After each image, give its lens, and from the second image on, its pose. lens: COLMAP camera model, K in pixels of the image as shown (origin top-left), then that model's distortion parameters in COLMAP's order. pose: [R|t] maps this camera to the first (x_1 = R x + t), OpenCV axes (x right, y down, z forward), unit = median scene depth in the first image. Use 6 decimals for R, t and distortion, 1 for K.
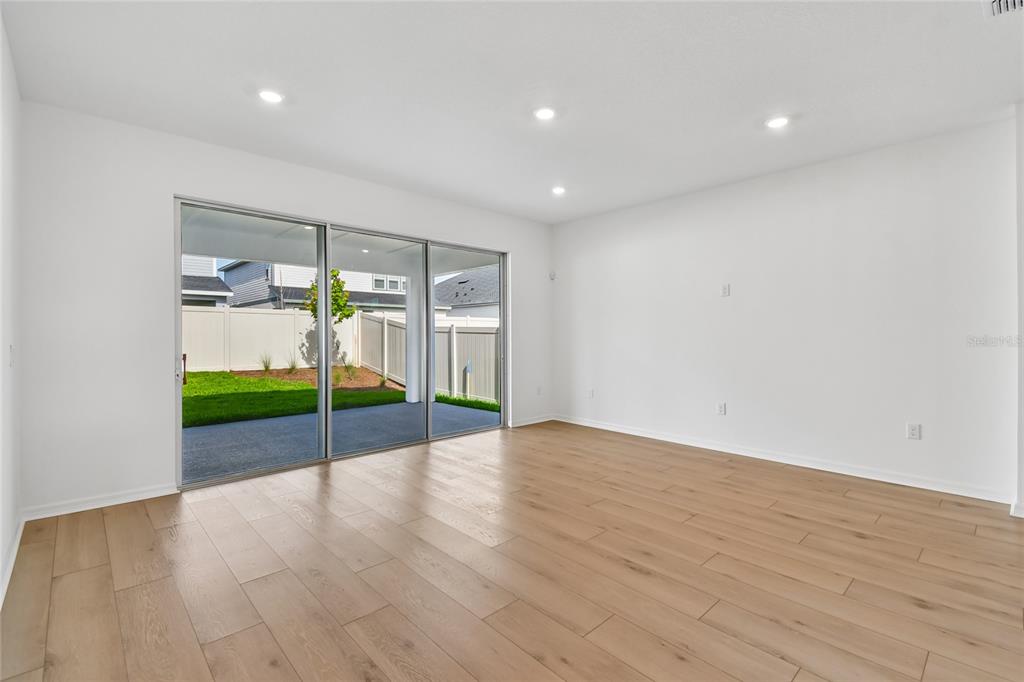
lens RADIAL K [[456.1, 0, 513.9], [0, 456.1, 334.4], [0, 0, 1]] dist [0.024719, -0.007395]
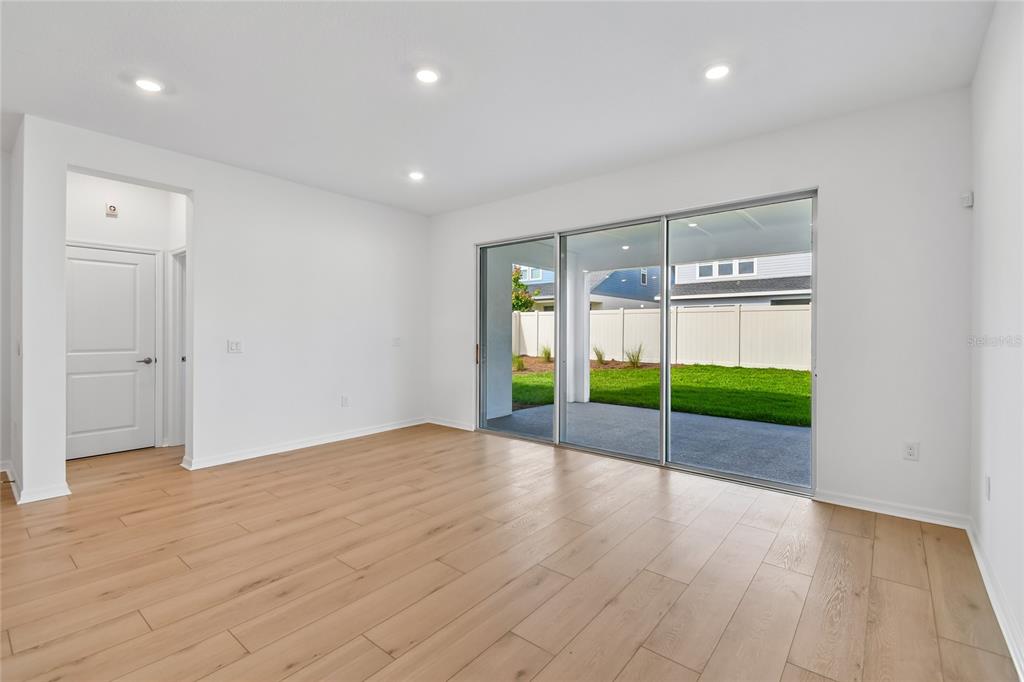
lens RADIAL K [[456.1, 0, 520.9], [0, 456.1, 339.6], [0, 0, 1]] dist [0.024719, -0.007395]
pose [[0.136164, 0.023956, -0.990397, 0.857925], [-0.006301, 0.999708, 0.023315, -0.011539], [0.990666, 0.003066, 0.136275, 0.950454]]
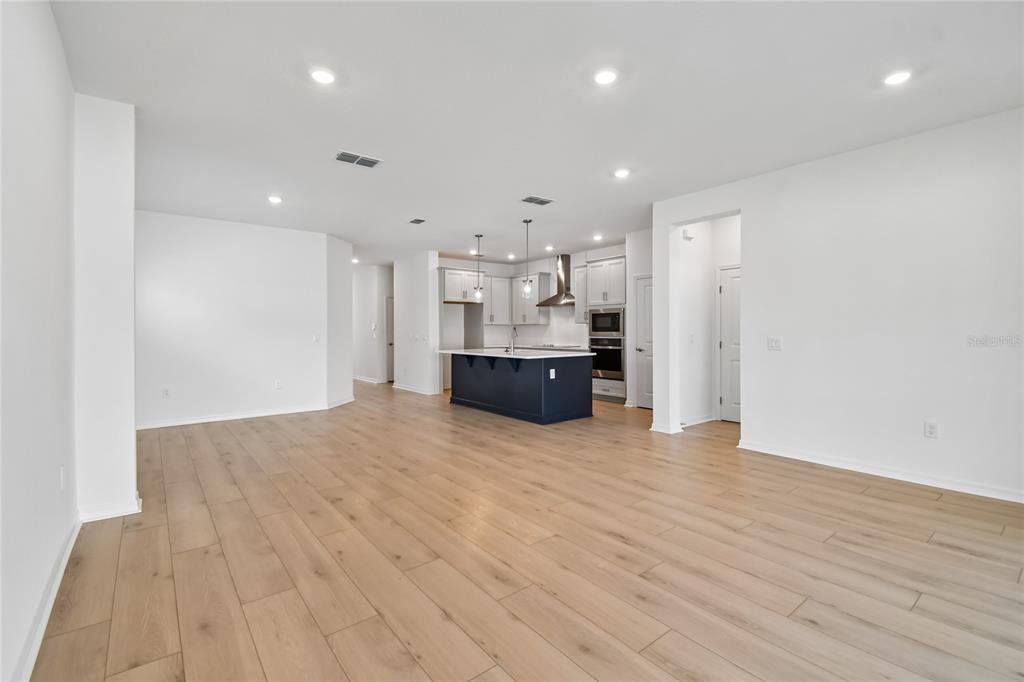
lens RADIAL K [[456.1, 0, 498.6], [0, 456.1, 332.3], [0, 0, 1]] dist [0.024719, -0.007395]
pose [[-0.994017, 0.005725, 0.109072, 0.159478], [0.006747, 0.999937, 0.009004, -0.007197], [-0.109014, 0.009686, -0.993993, 1.701386]]
